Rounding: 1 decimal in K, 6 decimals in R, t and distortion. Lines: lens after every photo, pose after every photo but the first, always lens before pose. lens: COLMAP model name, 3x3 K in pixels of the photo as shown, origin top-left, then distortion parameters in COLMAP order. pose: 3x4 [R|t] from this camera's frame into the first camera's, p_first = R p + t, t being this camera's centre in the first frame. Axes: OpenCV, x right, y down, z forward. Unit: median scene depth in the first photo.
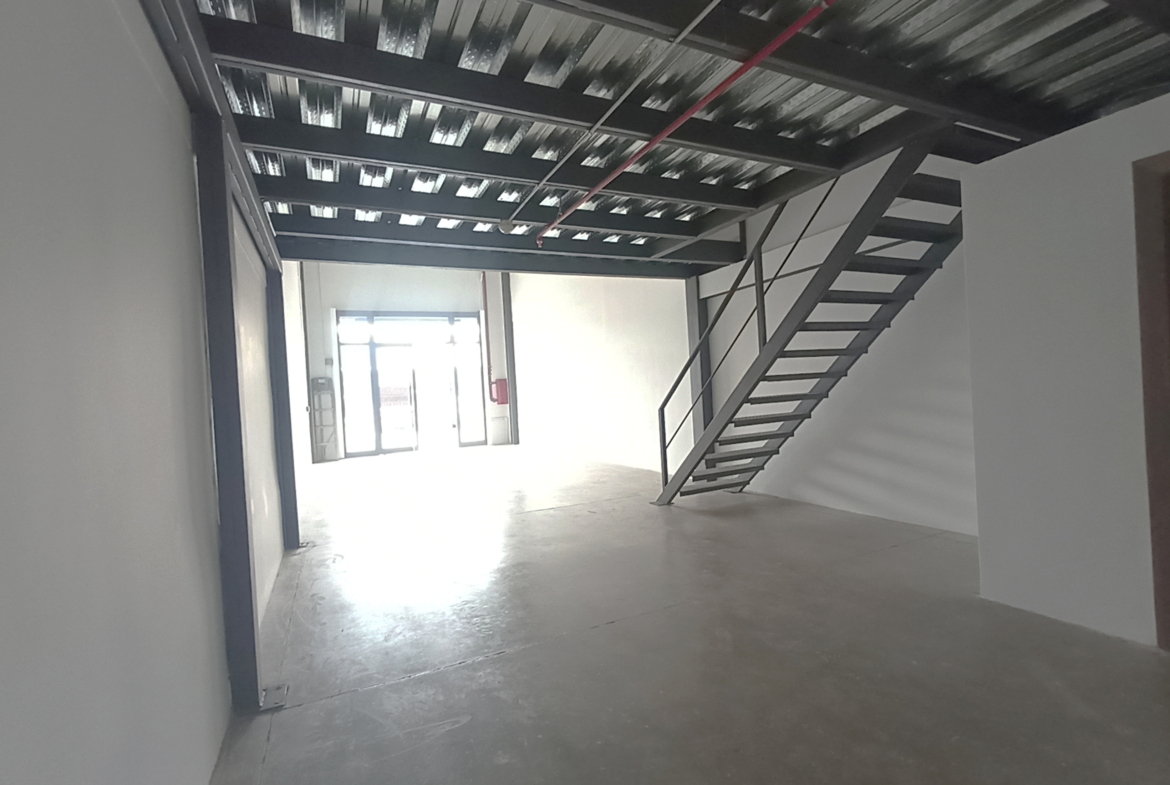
lens RADIAL K [[552.8, 0, 585.0], [0, 552.8, 392.5], [0, 0, 1]] dist [0.075992, -0.000154]
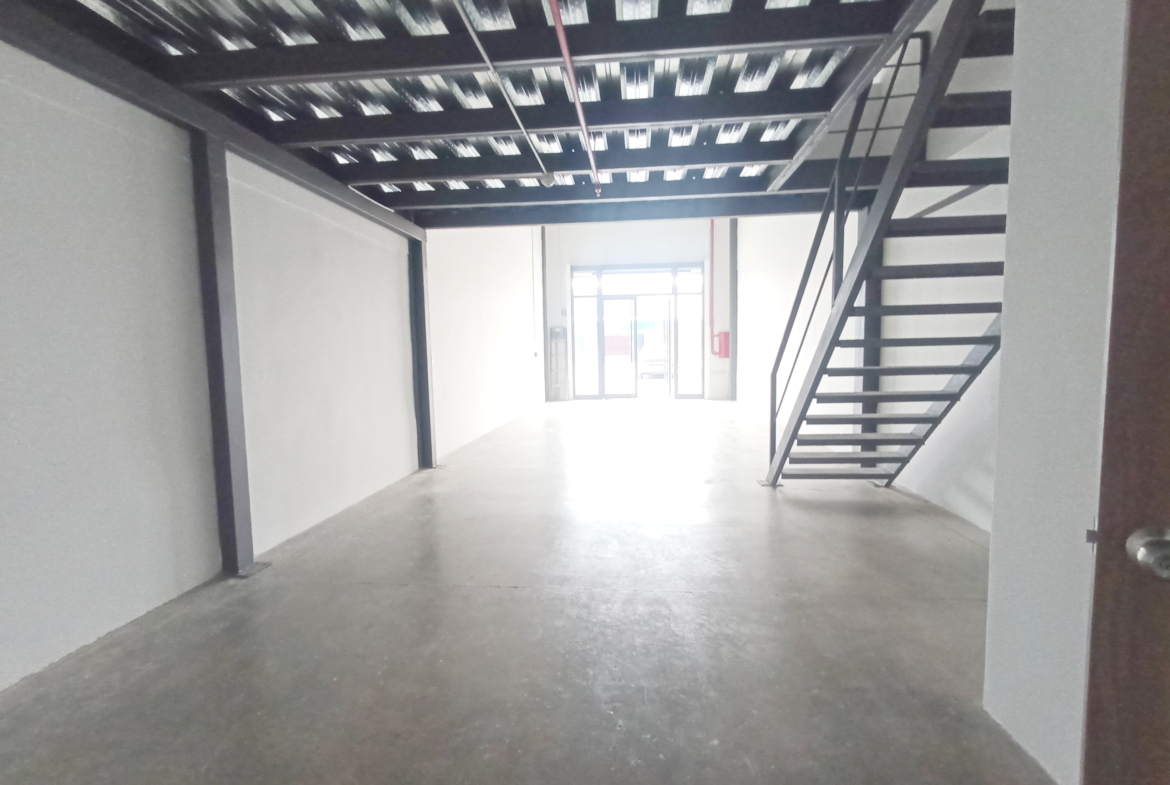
lens RADIAL K [[551.9, 0, 587.4], [0, 551.9, 365.7], [0, 0, 1]] dist [0.002033, 0.000372]
pose [[0.863463, 0.053791, -0.501537, 0.130108], [-0.032272, 0.998152, 0.051493, -0.006962], [0.503379, -0.028277, 0.863603, 0.057612]]
